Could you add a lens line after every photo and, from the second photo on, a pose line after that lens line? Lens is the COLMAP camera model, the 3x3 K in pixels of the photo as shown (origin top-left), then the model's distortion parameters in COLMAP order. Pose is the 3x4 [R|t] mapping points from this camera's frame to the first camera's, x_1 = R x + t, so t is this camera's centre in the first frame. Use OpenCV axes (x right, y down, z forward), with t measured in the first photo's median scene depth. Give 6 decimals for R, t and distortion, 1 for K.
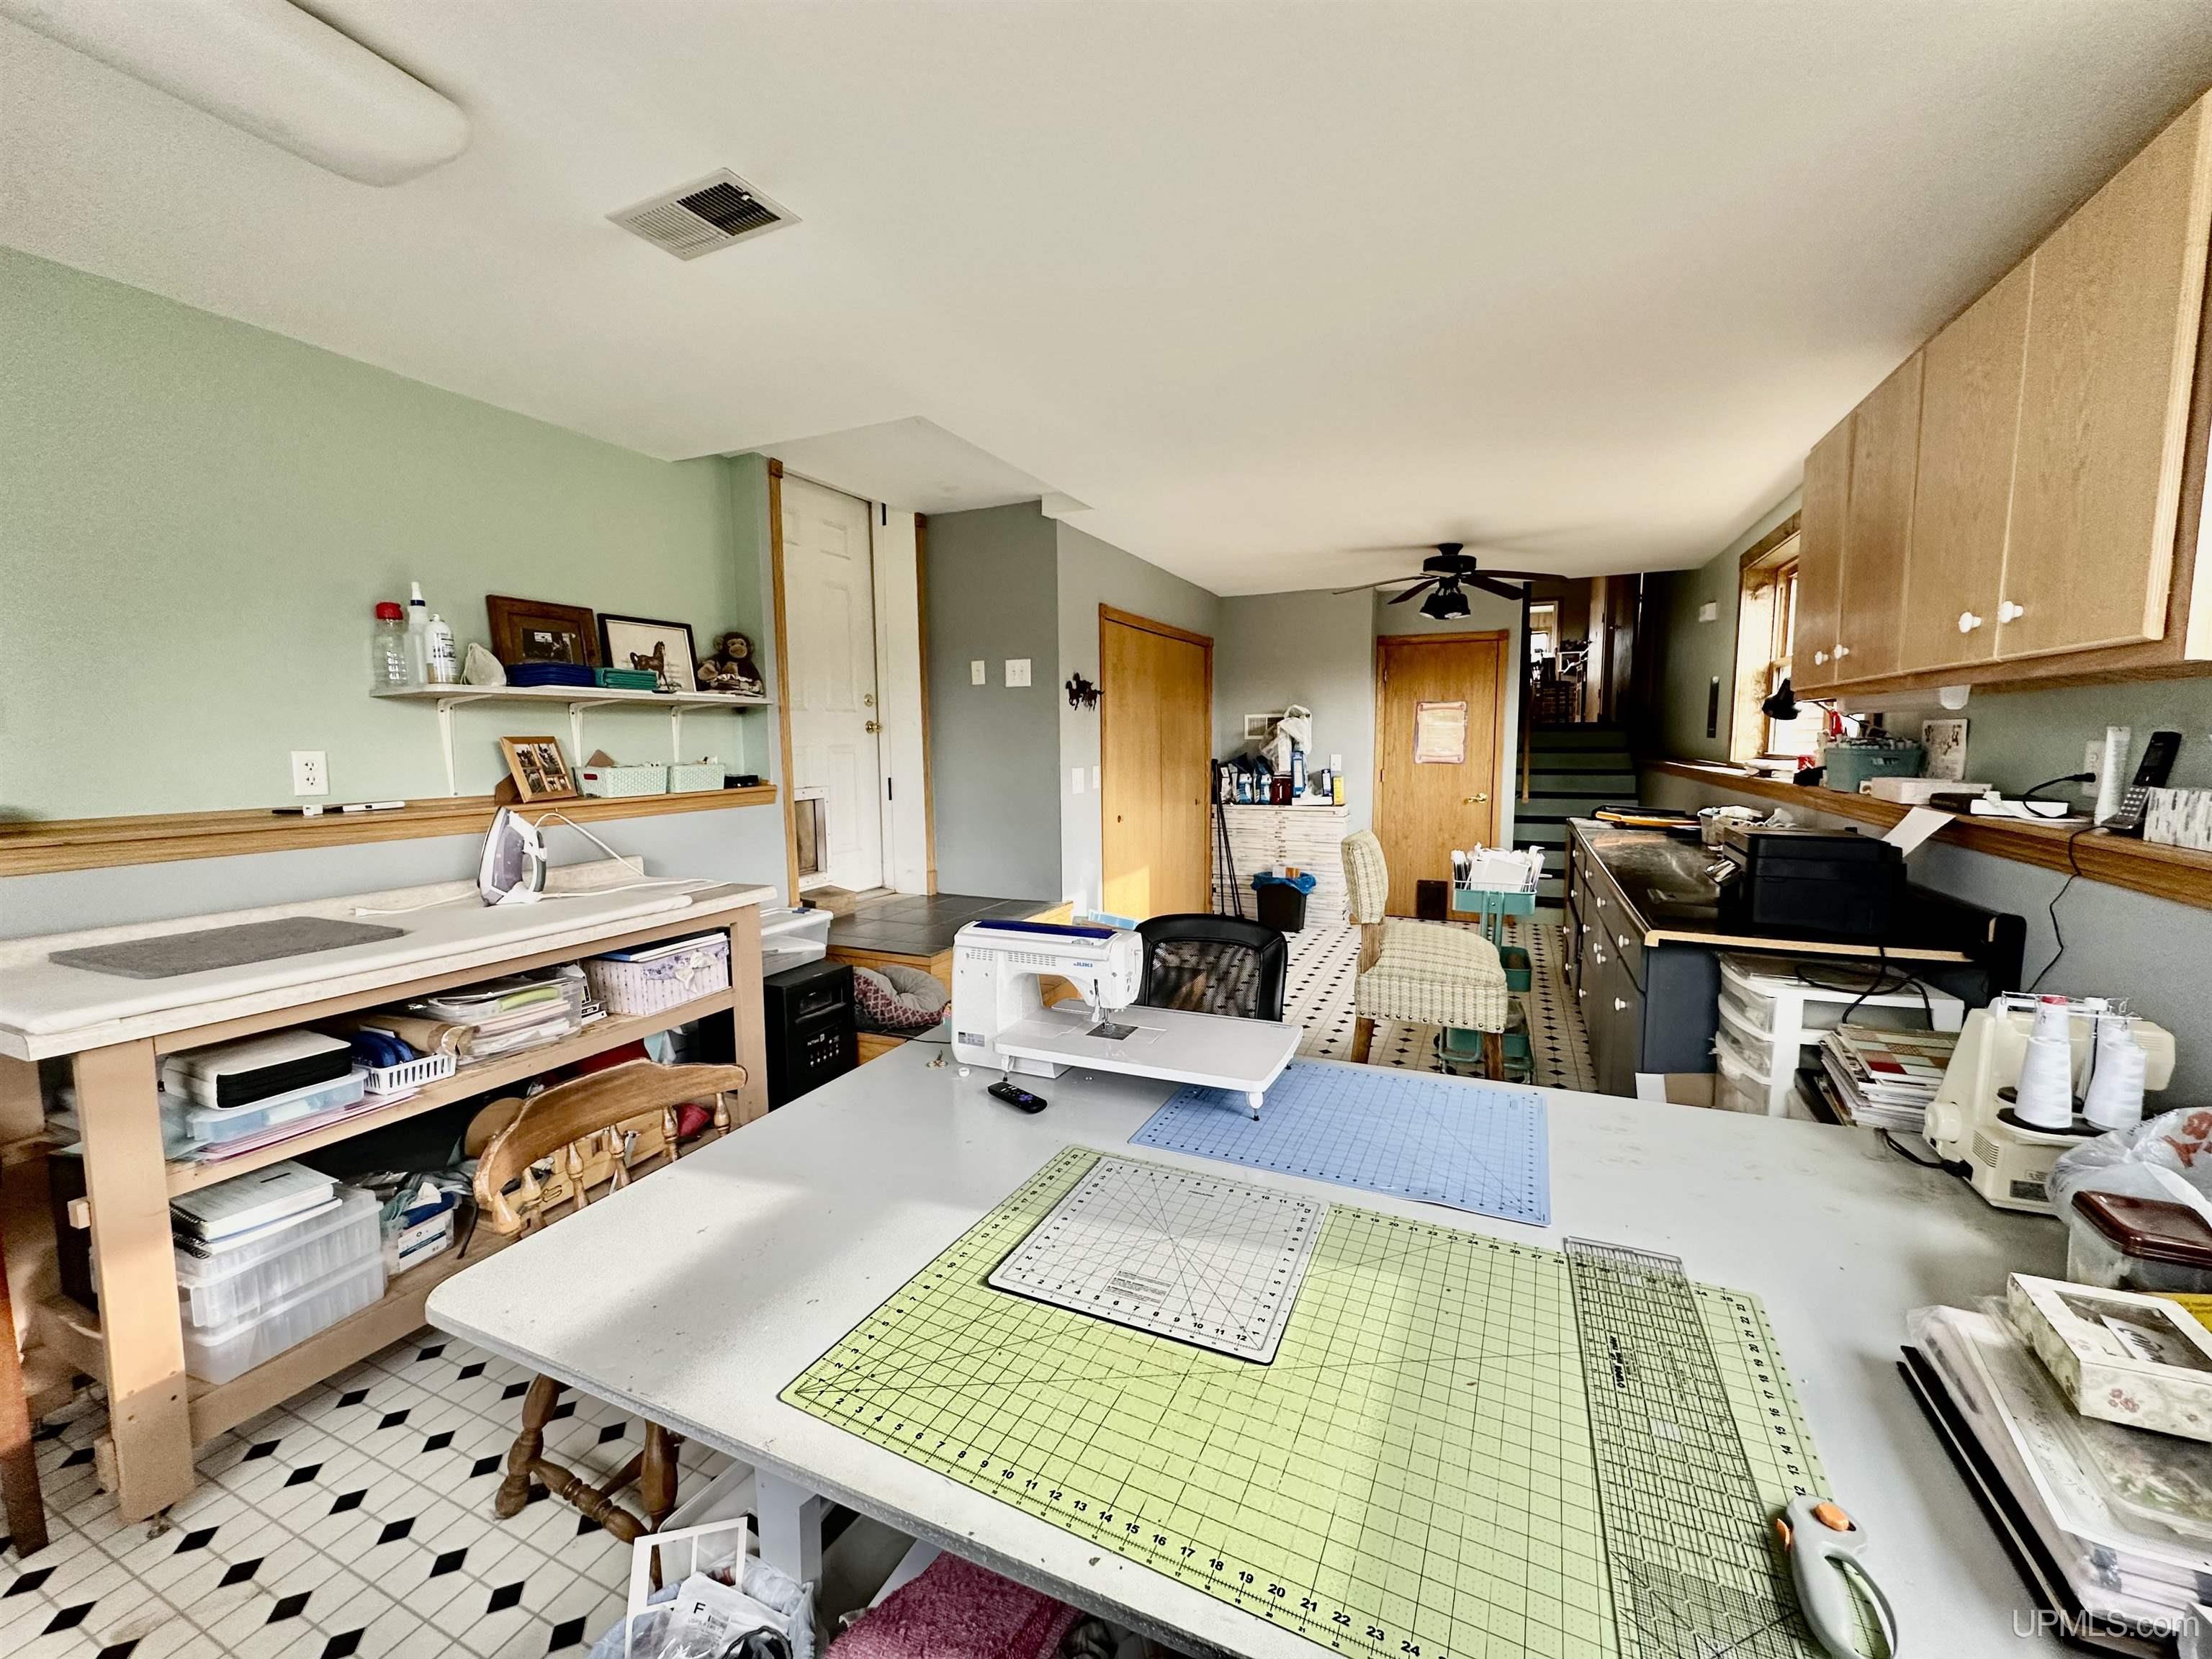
lens RADIAL K [[889.6, 0, 1106.0], [0, 889.6, 829.5], [0, 0, 1]] dist [-0.002861, 0.000857]
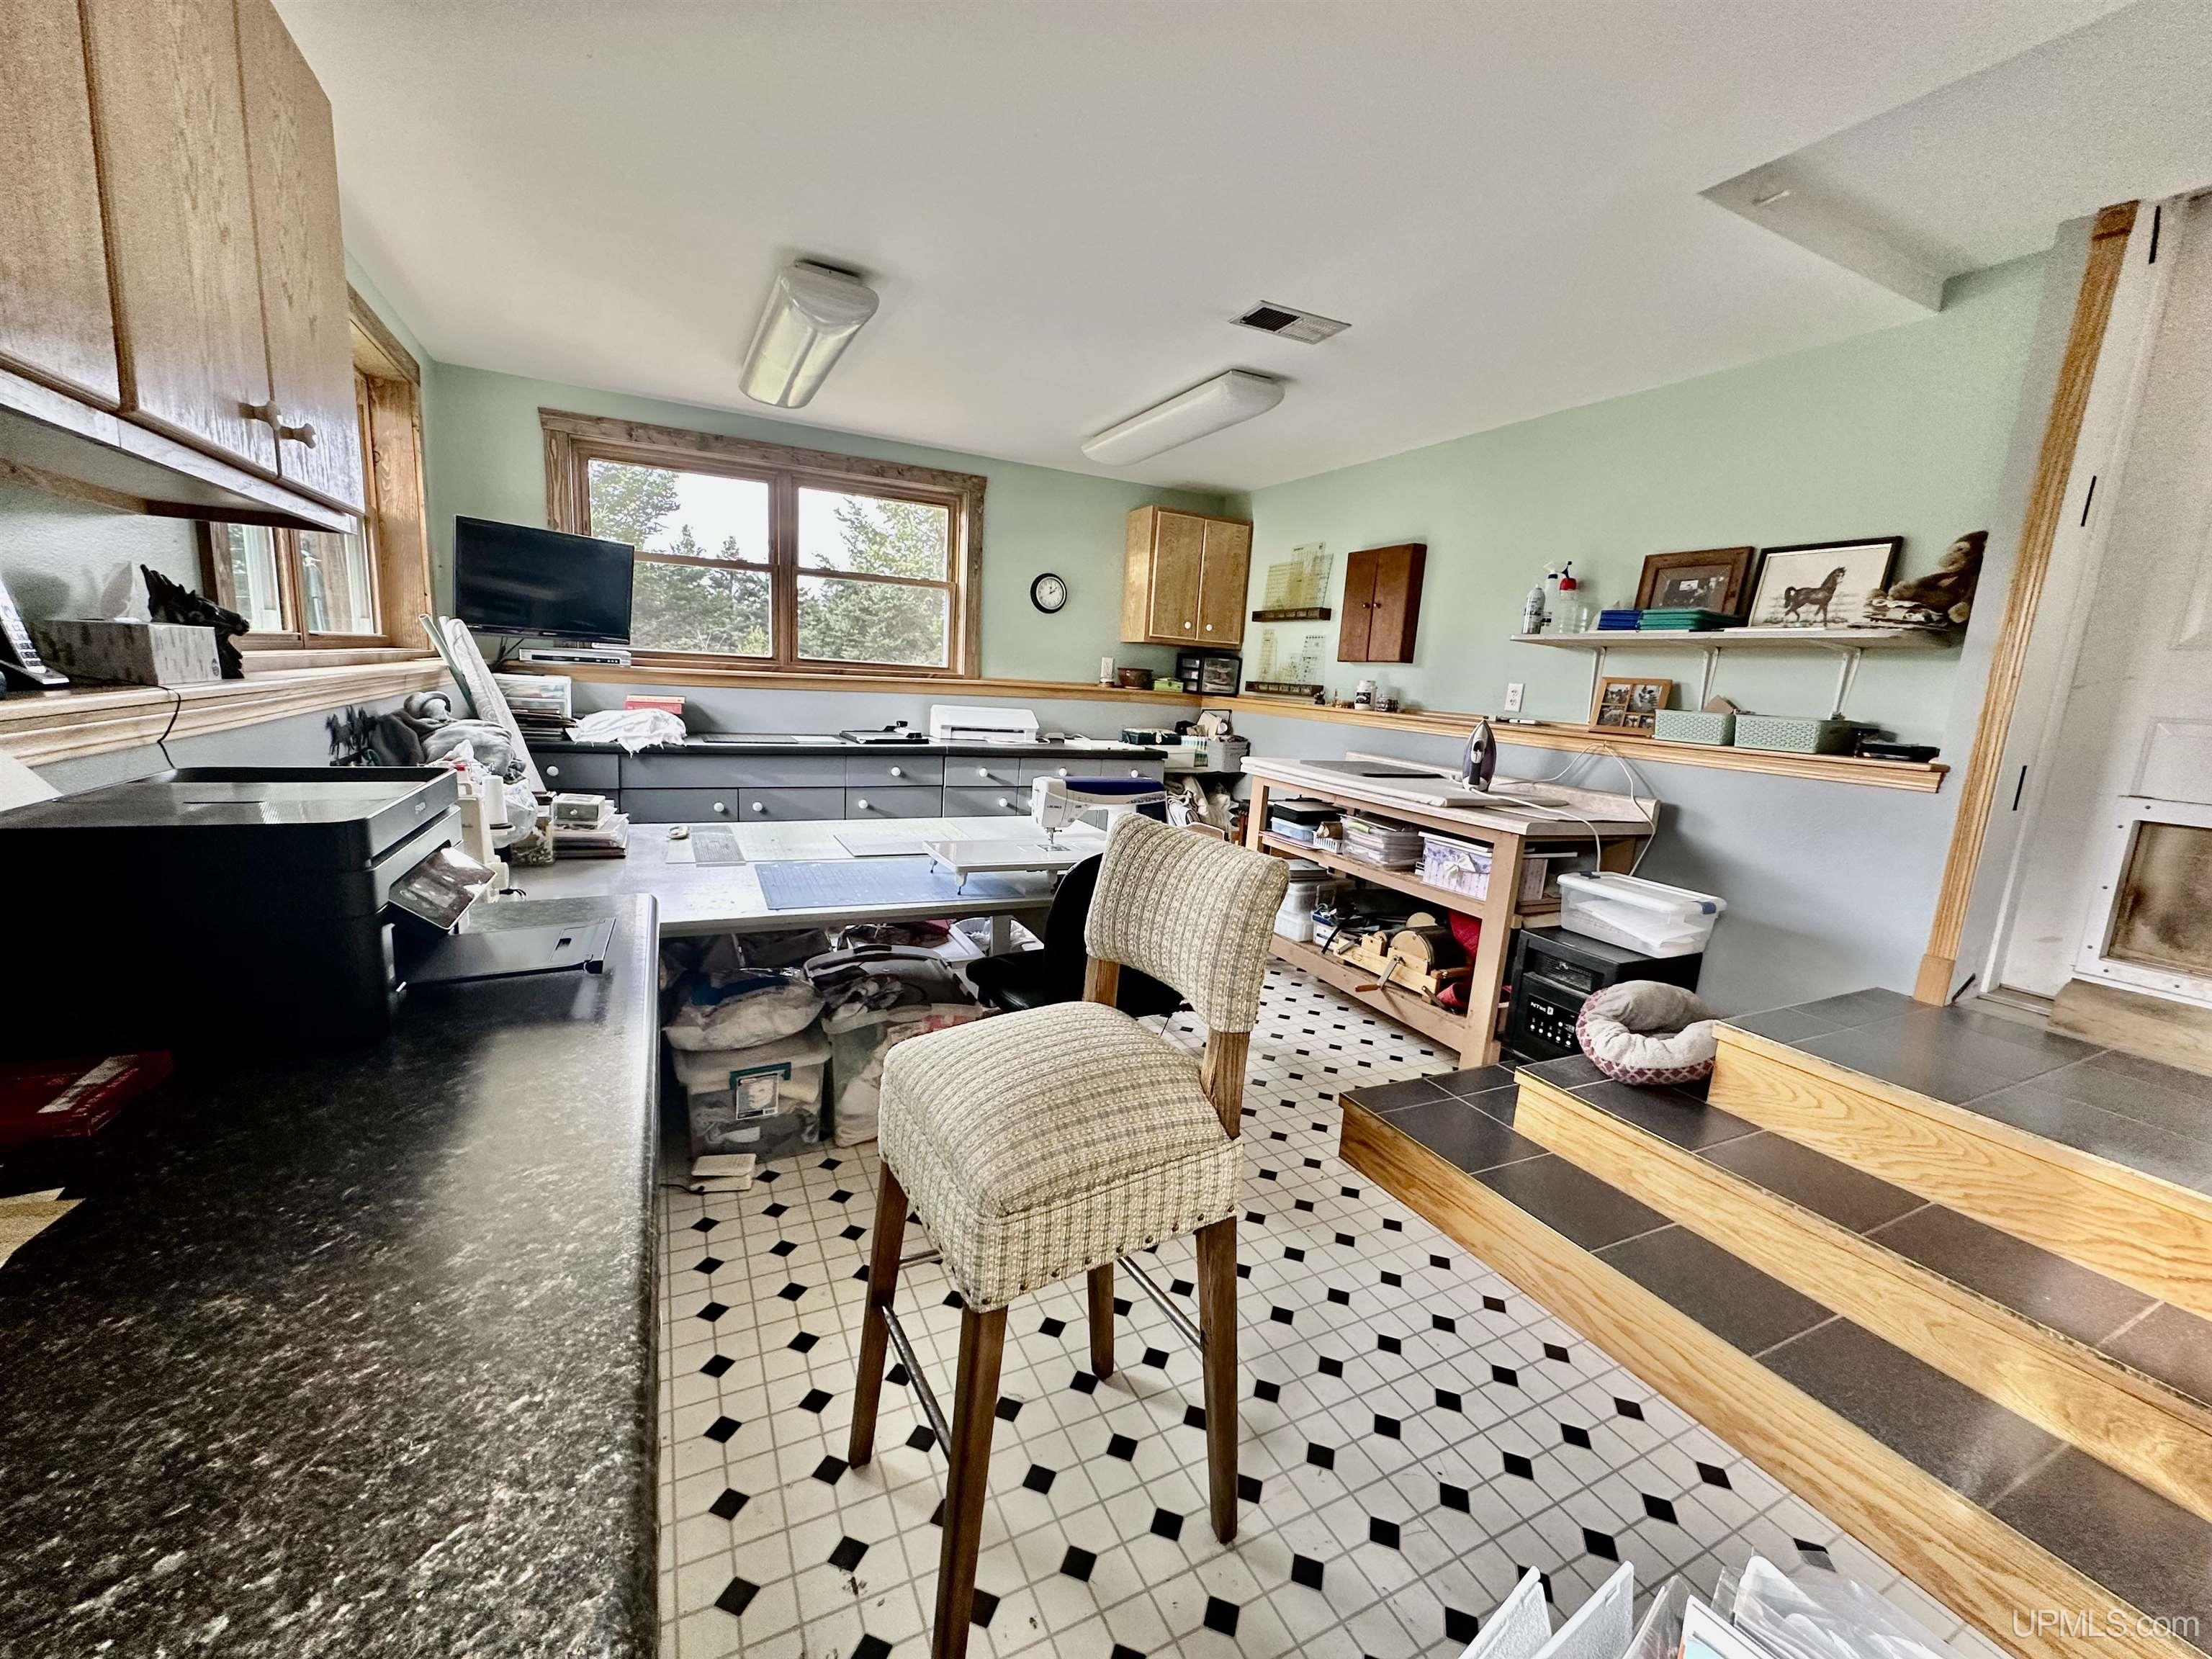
lens RADIAL K [[889.6, 0, 1106.0], [0, 889.6, 829.5], [0, 0, 1]] dist [-0.002861, 0.000857]
pose [[-0.632066, 0.108766, -0.767244, 0.638949], [-0.130830, 0.960910, 0.244000, -0.103580], [0.763791, 0.254602, -0.593129, 1.159712]]
